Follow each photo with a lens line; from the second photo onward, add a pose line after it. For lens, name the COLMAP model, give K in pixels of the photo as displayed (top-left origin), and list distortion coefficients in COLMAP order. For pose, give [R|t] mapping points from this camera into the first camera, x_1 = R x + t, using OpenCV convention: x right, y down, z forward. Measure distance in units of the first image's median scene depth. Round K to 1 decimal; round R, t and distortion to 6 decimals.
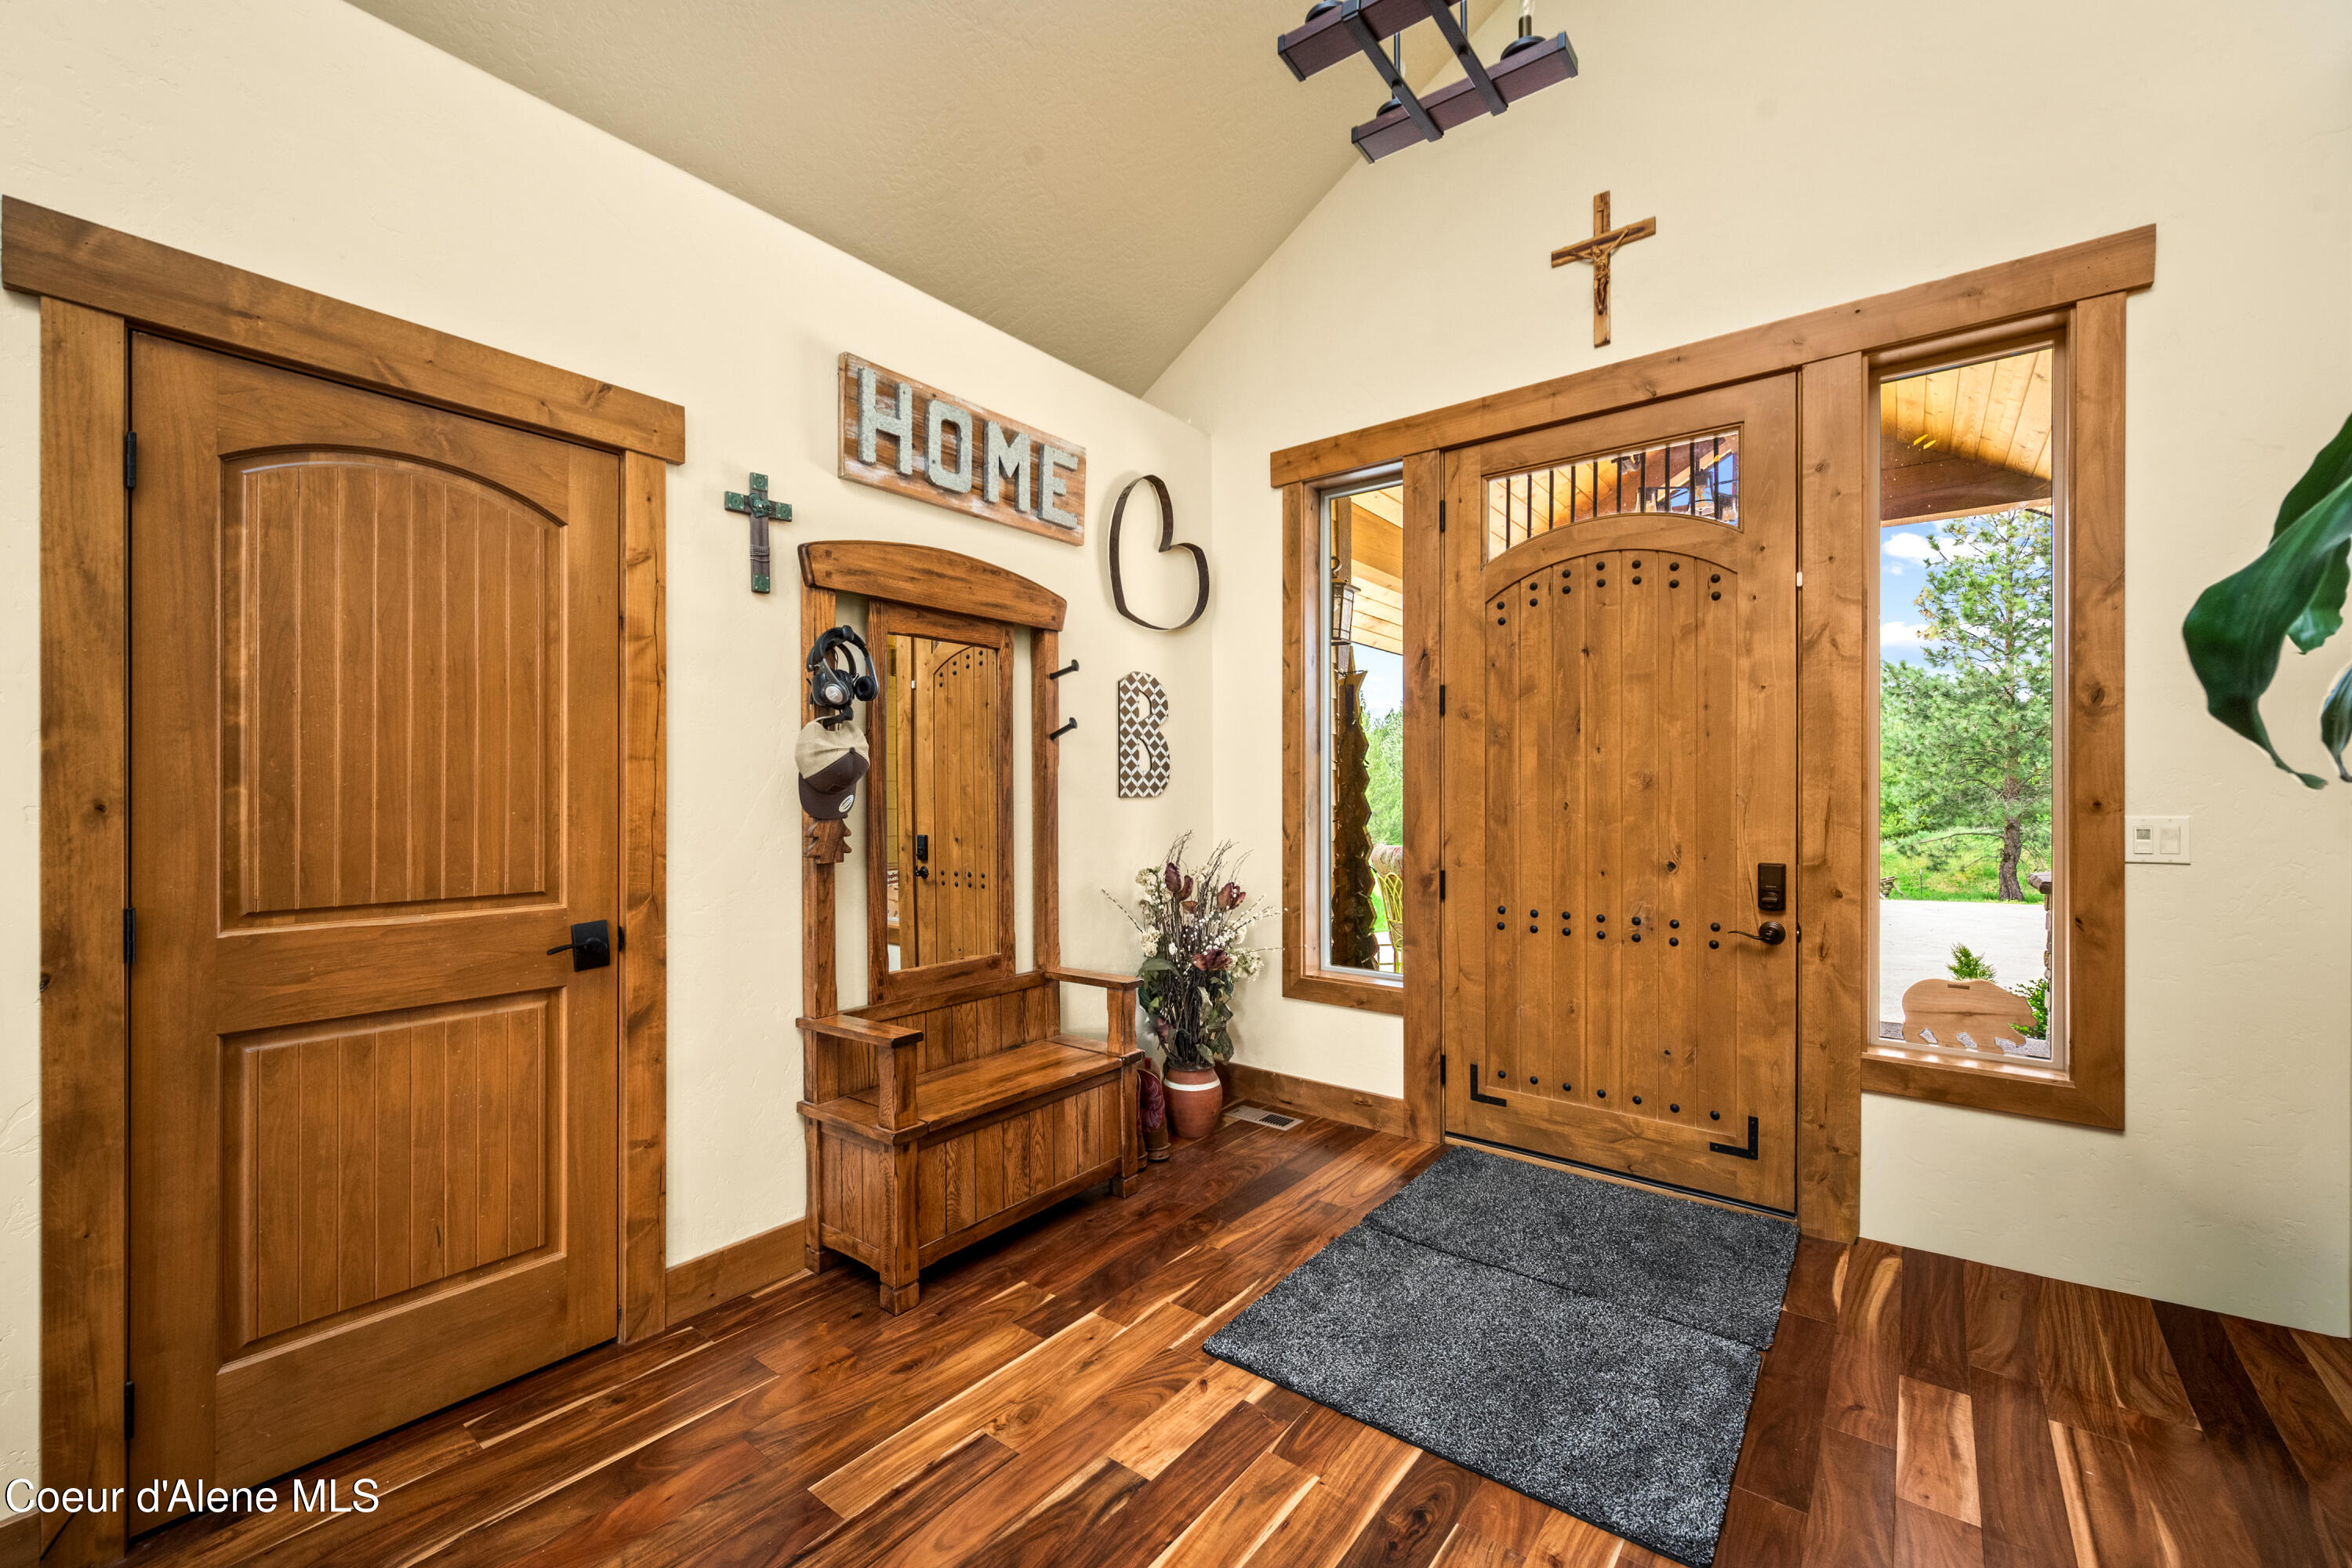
lens RADIAL K [[957.2, 0, 1177.5], [0, 957.2, 787.2], [0, 0, 1]] dist [-0.001326, -0.000130]
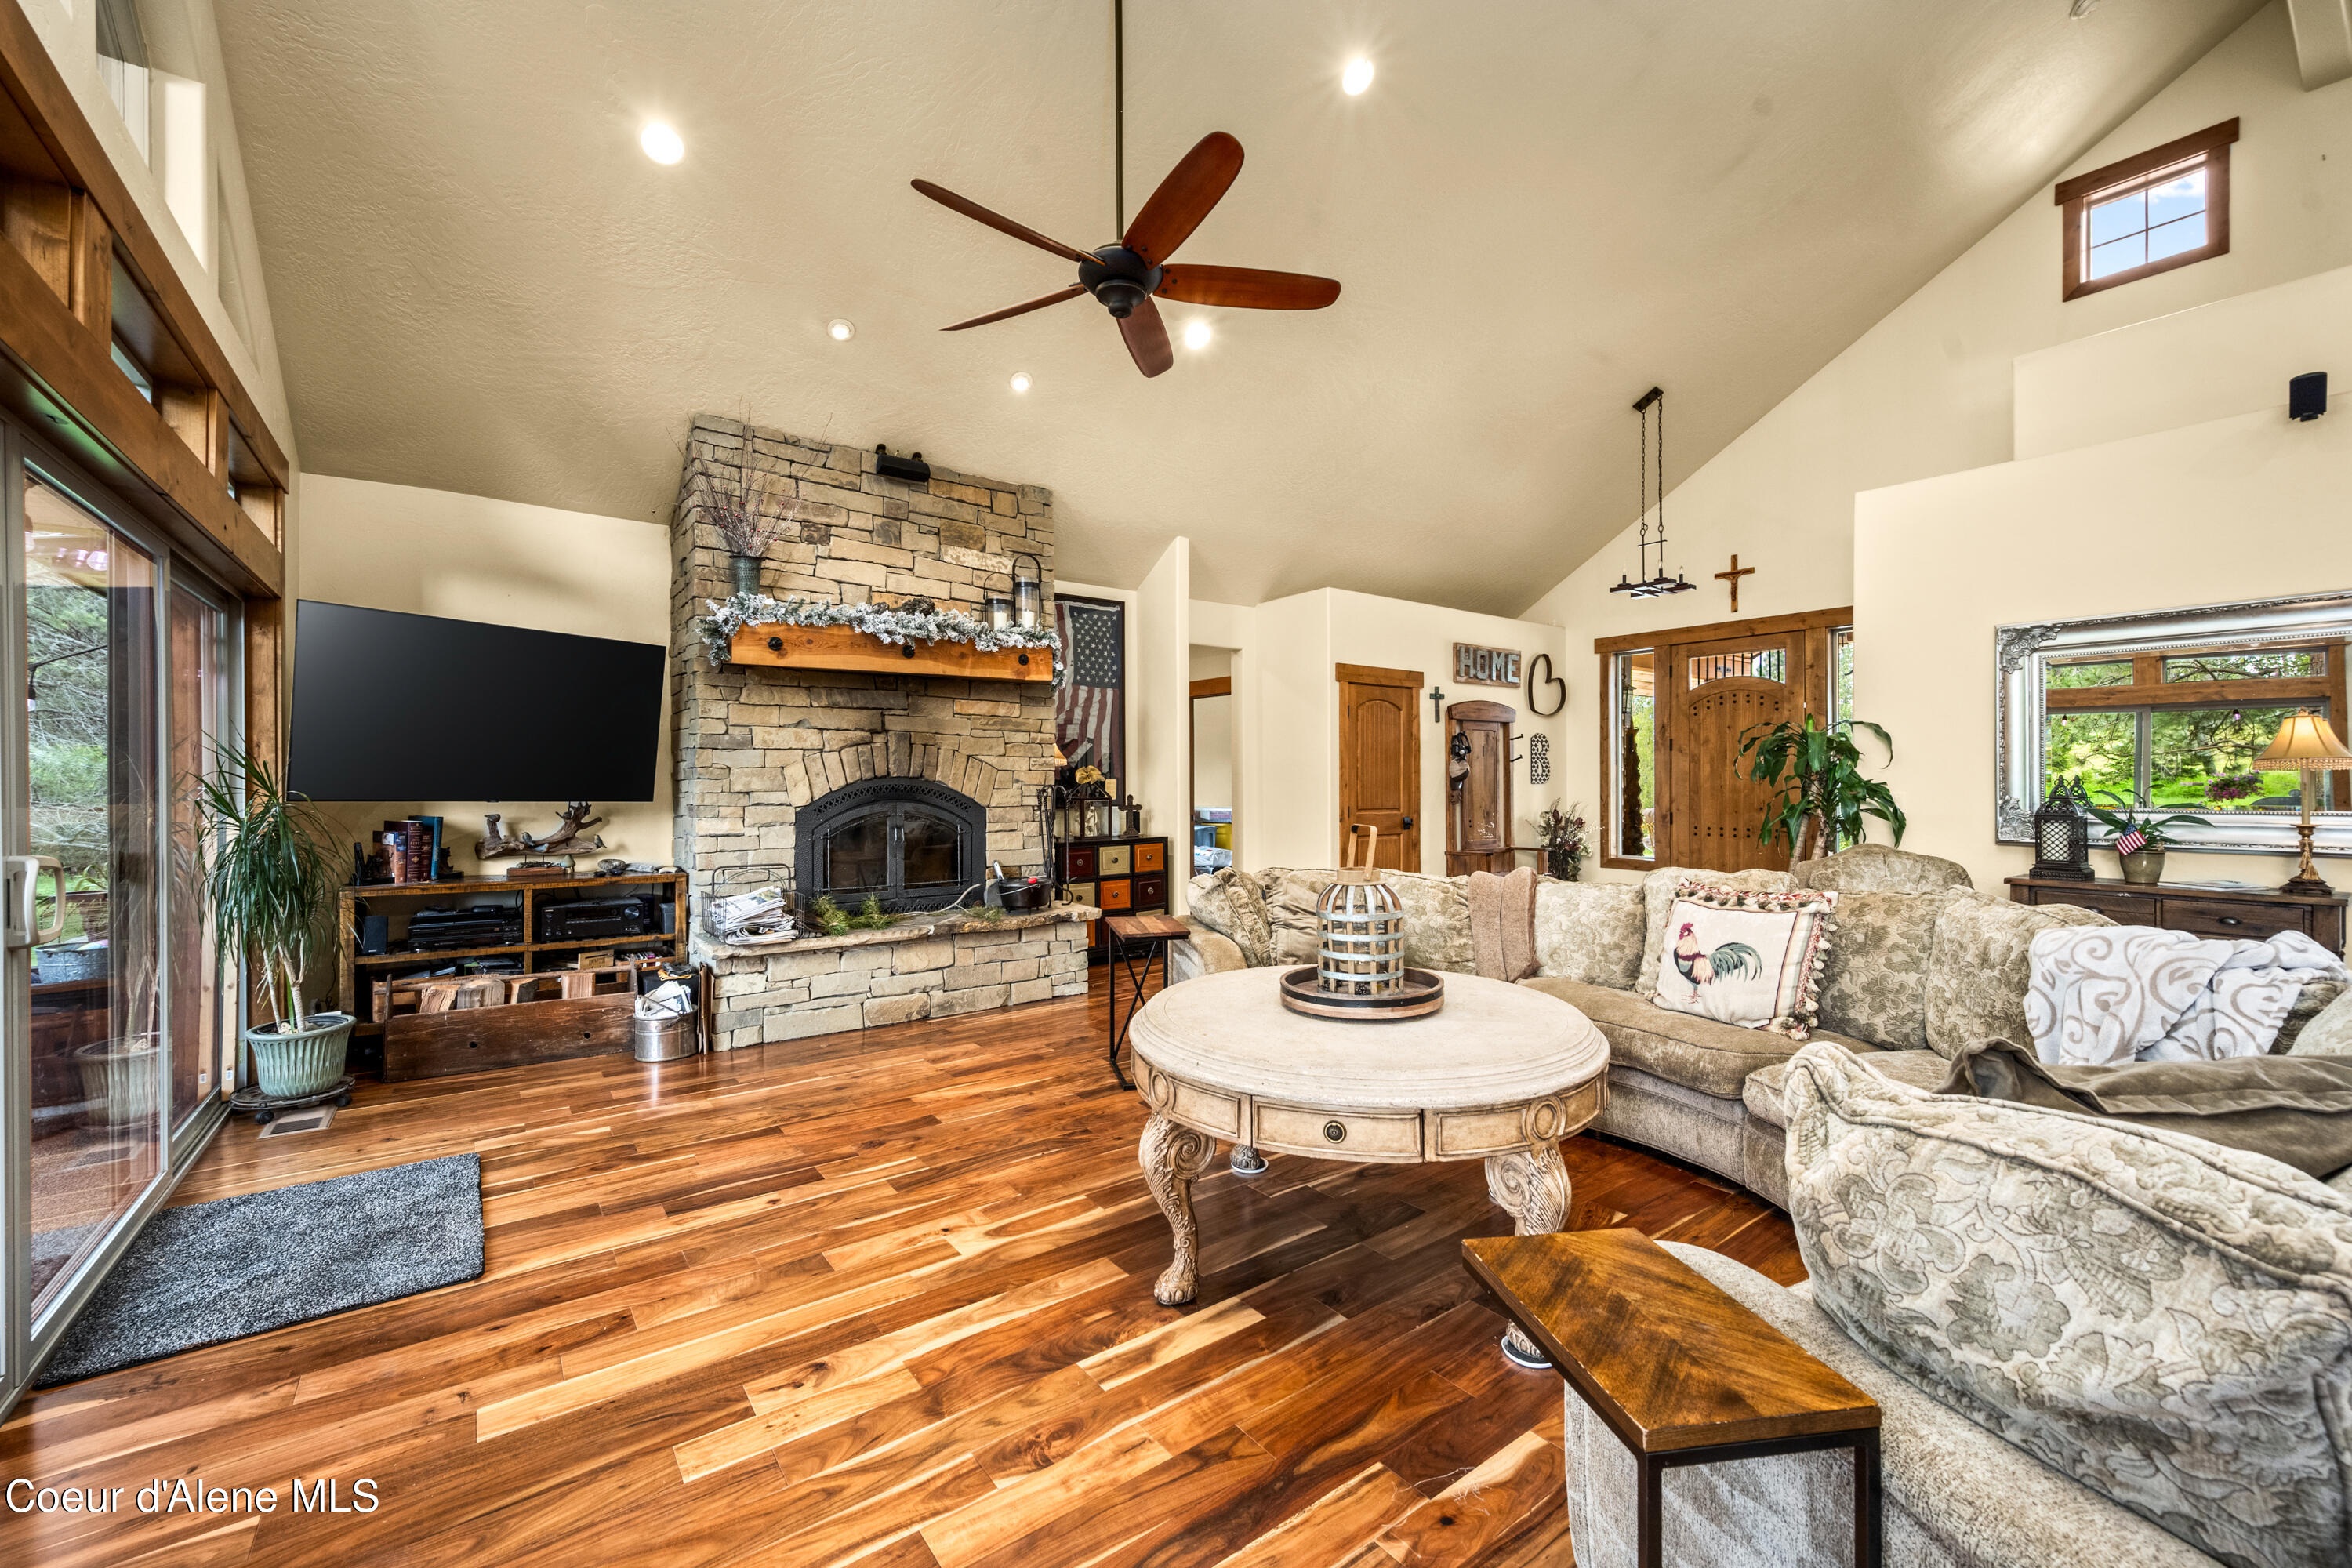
lens RADIAL K [[957.2, 0, 1169.2], [0, 957.2, 772.5], [0, 0, 1]] dist [-0.001326, -0.000130]
pose [[0.963023, -0.003794, -0.269391, -0.329868], [0.002368, 0.999981, -0.005617, -0.007020], [0.269408, 0.004772, 0.963014, -1.852649]]
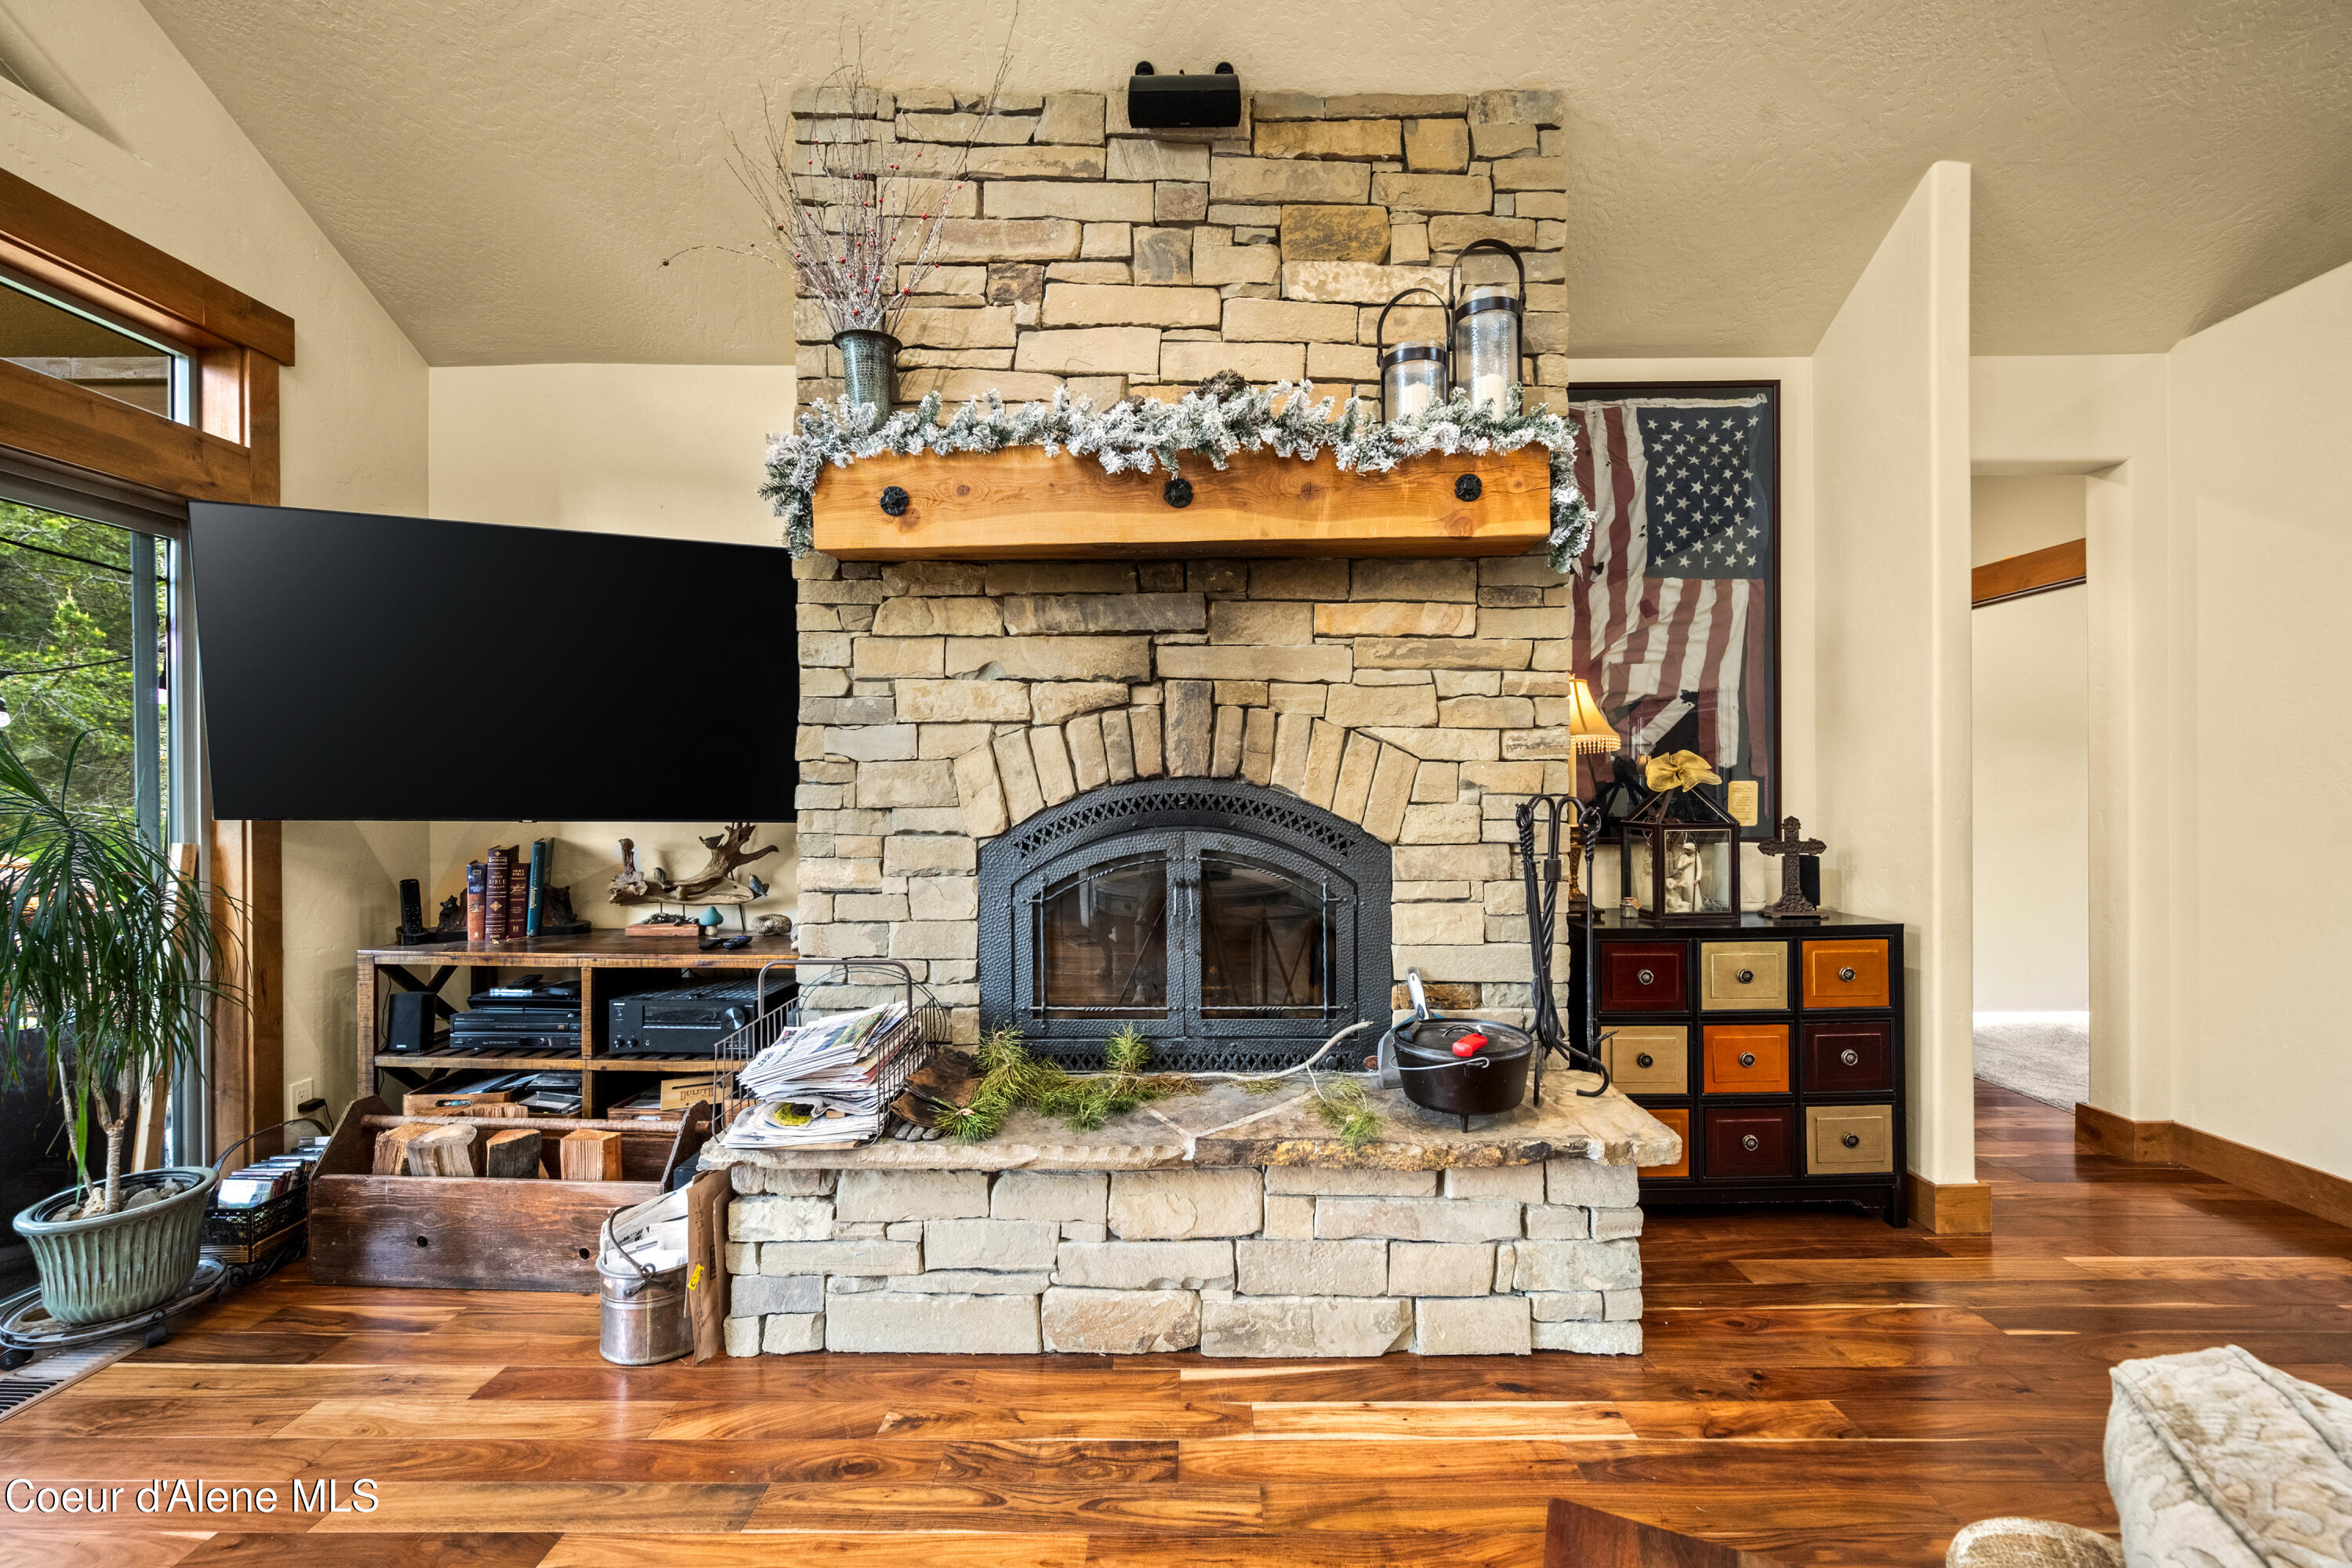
lens RADIAL K [[957.2, 0, 1180.7], [0, 957.2, 794.8], [0, 0, 1]] dist [-0.001326, -0.000130]
pose [[0.615619, 0.000250, -0.788044, -0.628656], [0.006702, 0.999962, 0.005554, 0.000389], [0.788016, -0.008701, 0.615594, -0.842995]]
